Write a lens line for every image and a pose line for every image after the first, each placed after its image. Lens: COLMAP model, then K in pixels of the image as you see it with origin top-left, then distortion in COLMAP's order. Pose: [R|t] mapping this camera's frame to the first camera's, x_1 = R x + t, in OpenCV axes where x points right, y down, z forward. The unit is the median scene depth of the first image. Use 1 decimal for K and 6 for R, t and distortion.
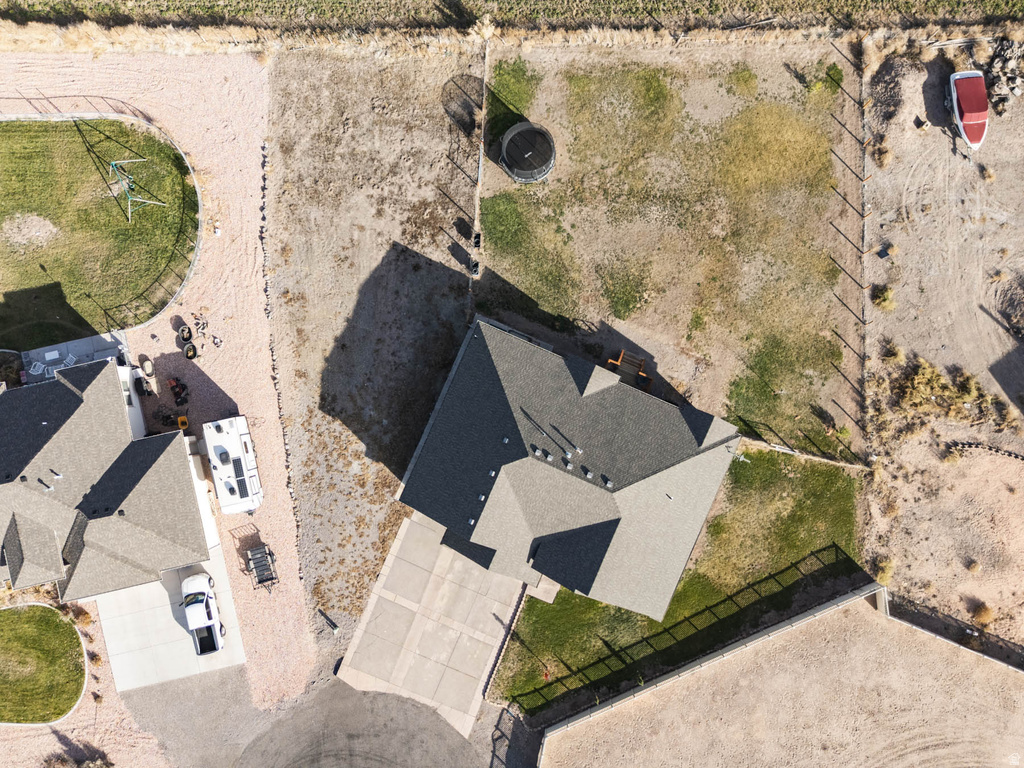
lens RADIAL K [[752.3, 0, 510.6], [0, 752.3, 376.4], [0, 0, 1]] dist [0.064232, -0.050213]
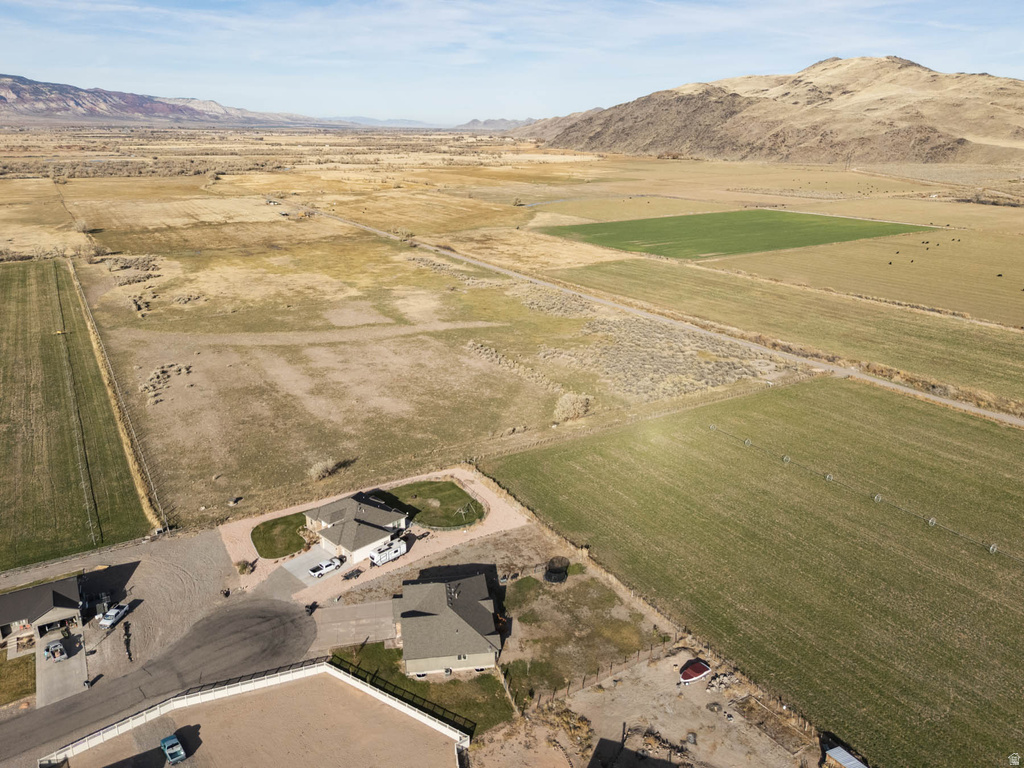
lens RADIAL K [[752.3, 0, 510.1], [0, 752.3, 384.7], [0, 0, 1]] dist [0.064232, -0.050213]
pose [[0.527698, 0.305502, -0.792593, 1.653751], [-0.849386, 0.180061, -0.496106, 0.903937], [-0.008846, 0.935011, 0.354507, -0.418776]]
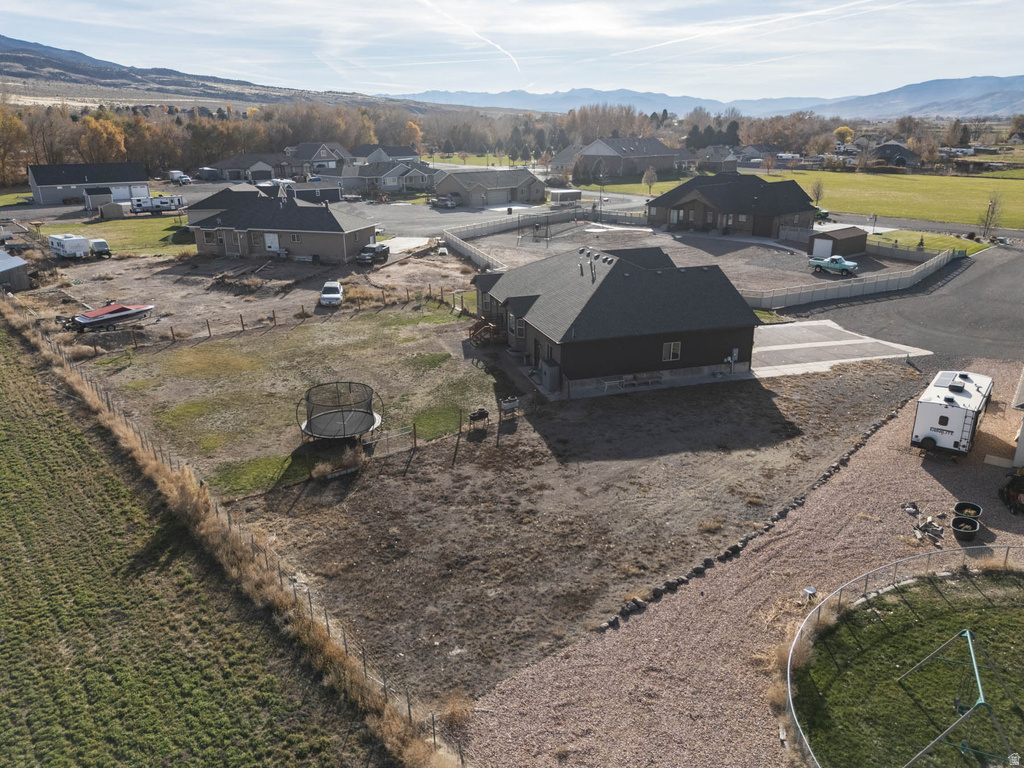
lens RADIAL K [[752.3, 0, 512.5], [0, 752.3, 381.6], [0, 0, 1]] dist [0.064232, -0.050213]
pose [[-0.654023, -0.209174, 0.726980, -0.590328], [0.756279, -0.202660, 0.622070, -0.603520], [0.017209, 0.956648, 0.290738, 0.751791]]
